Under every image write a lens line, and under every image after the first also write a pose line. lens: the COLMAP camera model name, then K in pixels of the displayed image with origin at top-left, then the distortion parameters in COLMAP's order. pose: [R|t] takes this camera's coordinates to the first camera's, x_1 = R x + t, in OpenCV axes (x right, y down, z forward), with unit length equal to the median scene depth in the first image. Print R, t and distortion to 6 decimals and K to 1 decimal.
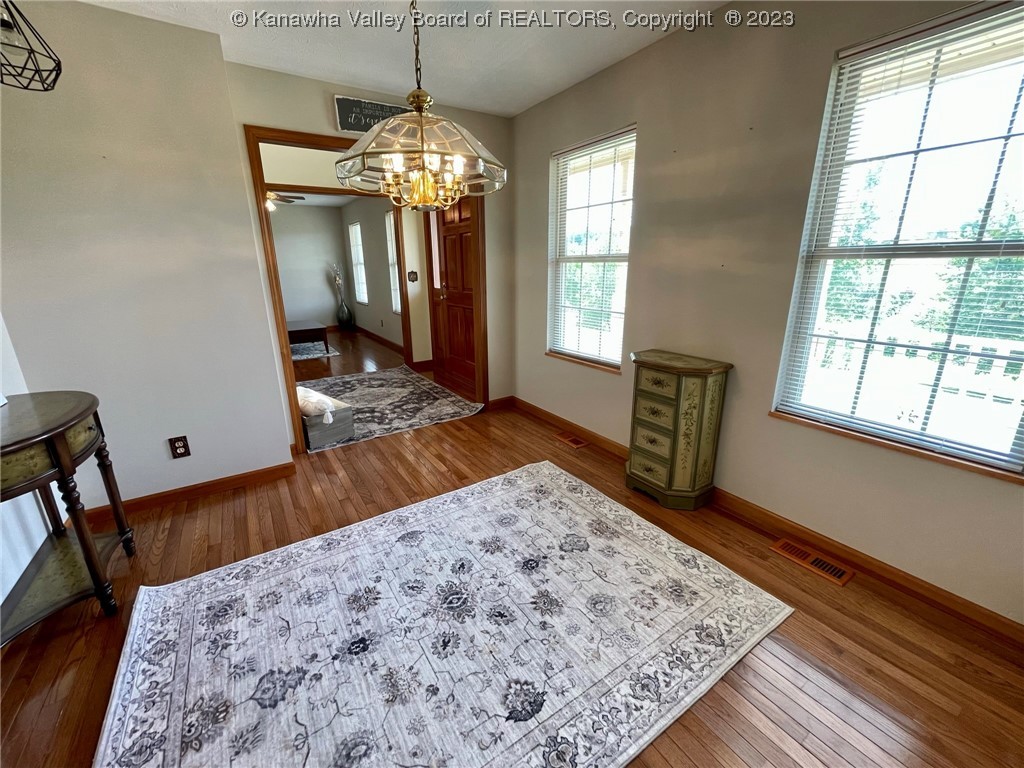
lens RADIAL K [[417.8, 0, 506.1], [0, 417.8, 381.8], [0, 0, 1]] dist [-0.000289, 0.000084]
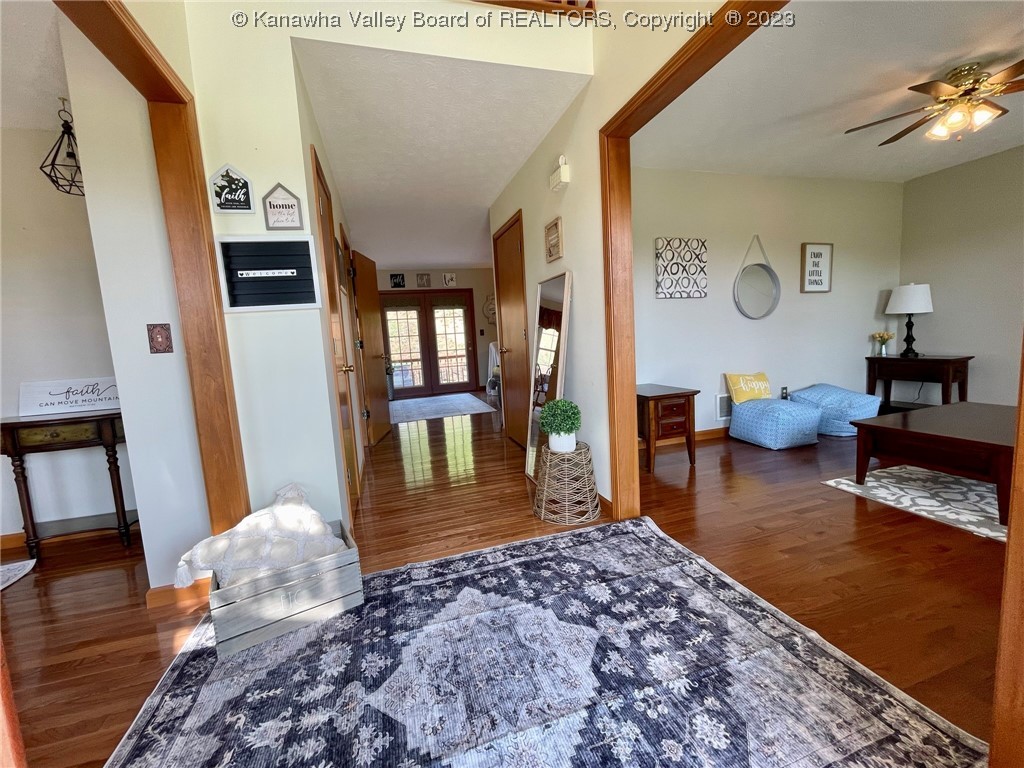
lens RADIAL K [[403.5, 0, 491.0], [0, 403.5, 383.9], [0, 0, 1]] dist [0.001359, 0.000127]
pose [[-0.272288, 0.133834, -0.952863, -0.122347], [-0.198858, 0.961074, 0.191812, -0.544081], [0.941443, 0.241713, -0.235075, 2.363987]]
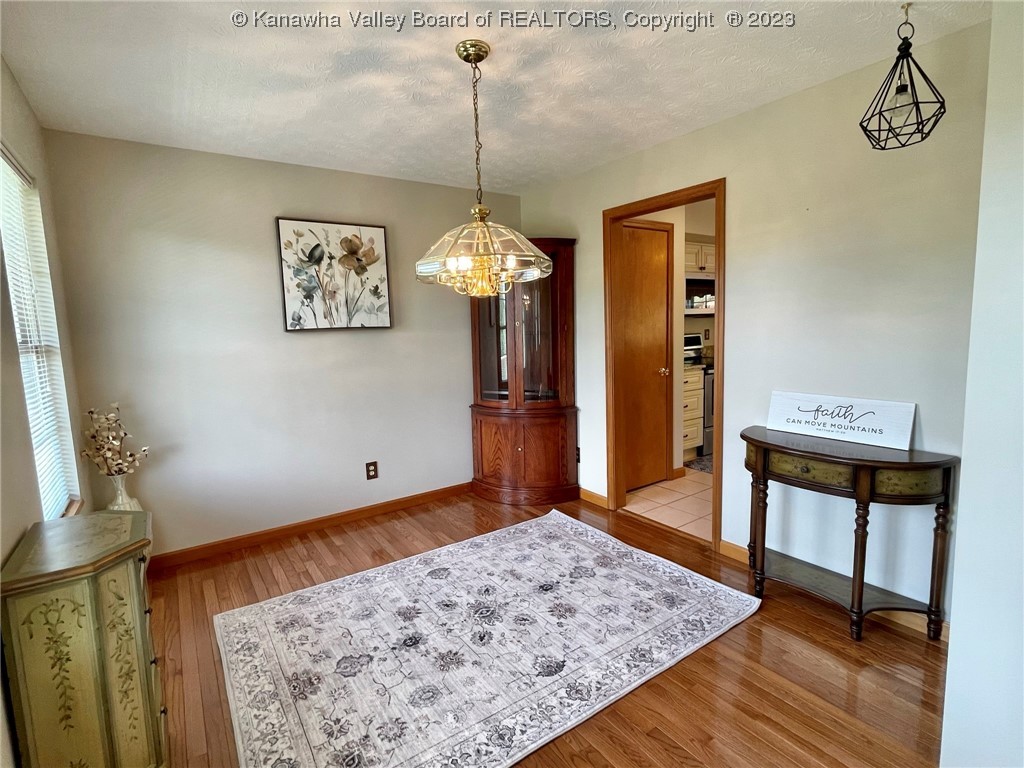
lens RADIAL K [[499.5, 0, 512.0], [0, 499.5, 384.0], [0, 0, 1]] dist [-0.021907, -0.000216]
pose [[-0.998241, 0.048142, -0.034588, -0.168279], [0.031362, 0.924048, 0.380988, -0.565971], [0.050303, 0.379234, -0.923933, 1.899085]]
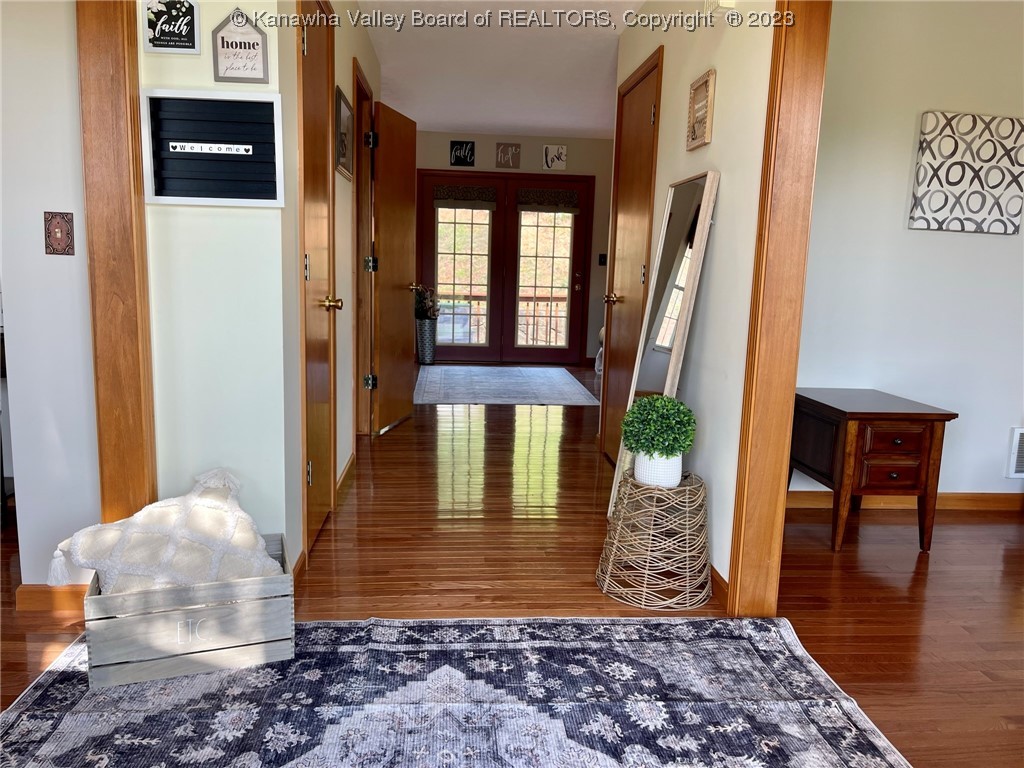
lens RADIAL K [[780.2, 0, 511.7], [0, 780.2, 387.7], [0, 0, 1]] dist [0.087191, -0.106656]
pose [[-0.468246, 0.136813, -0.872942, -0.013915], [-0.266150, 0.920219, 0.286985, -0.643147], [0.842561, 0.366713, -0.394476, 2.599156]]
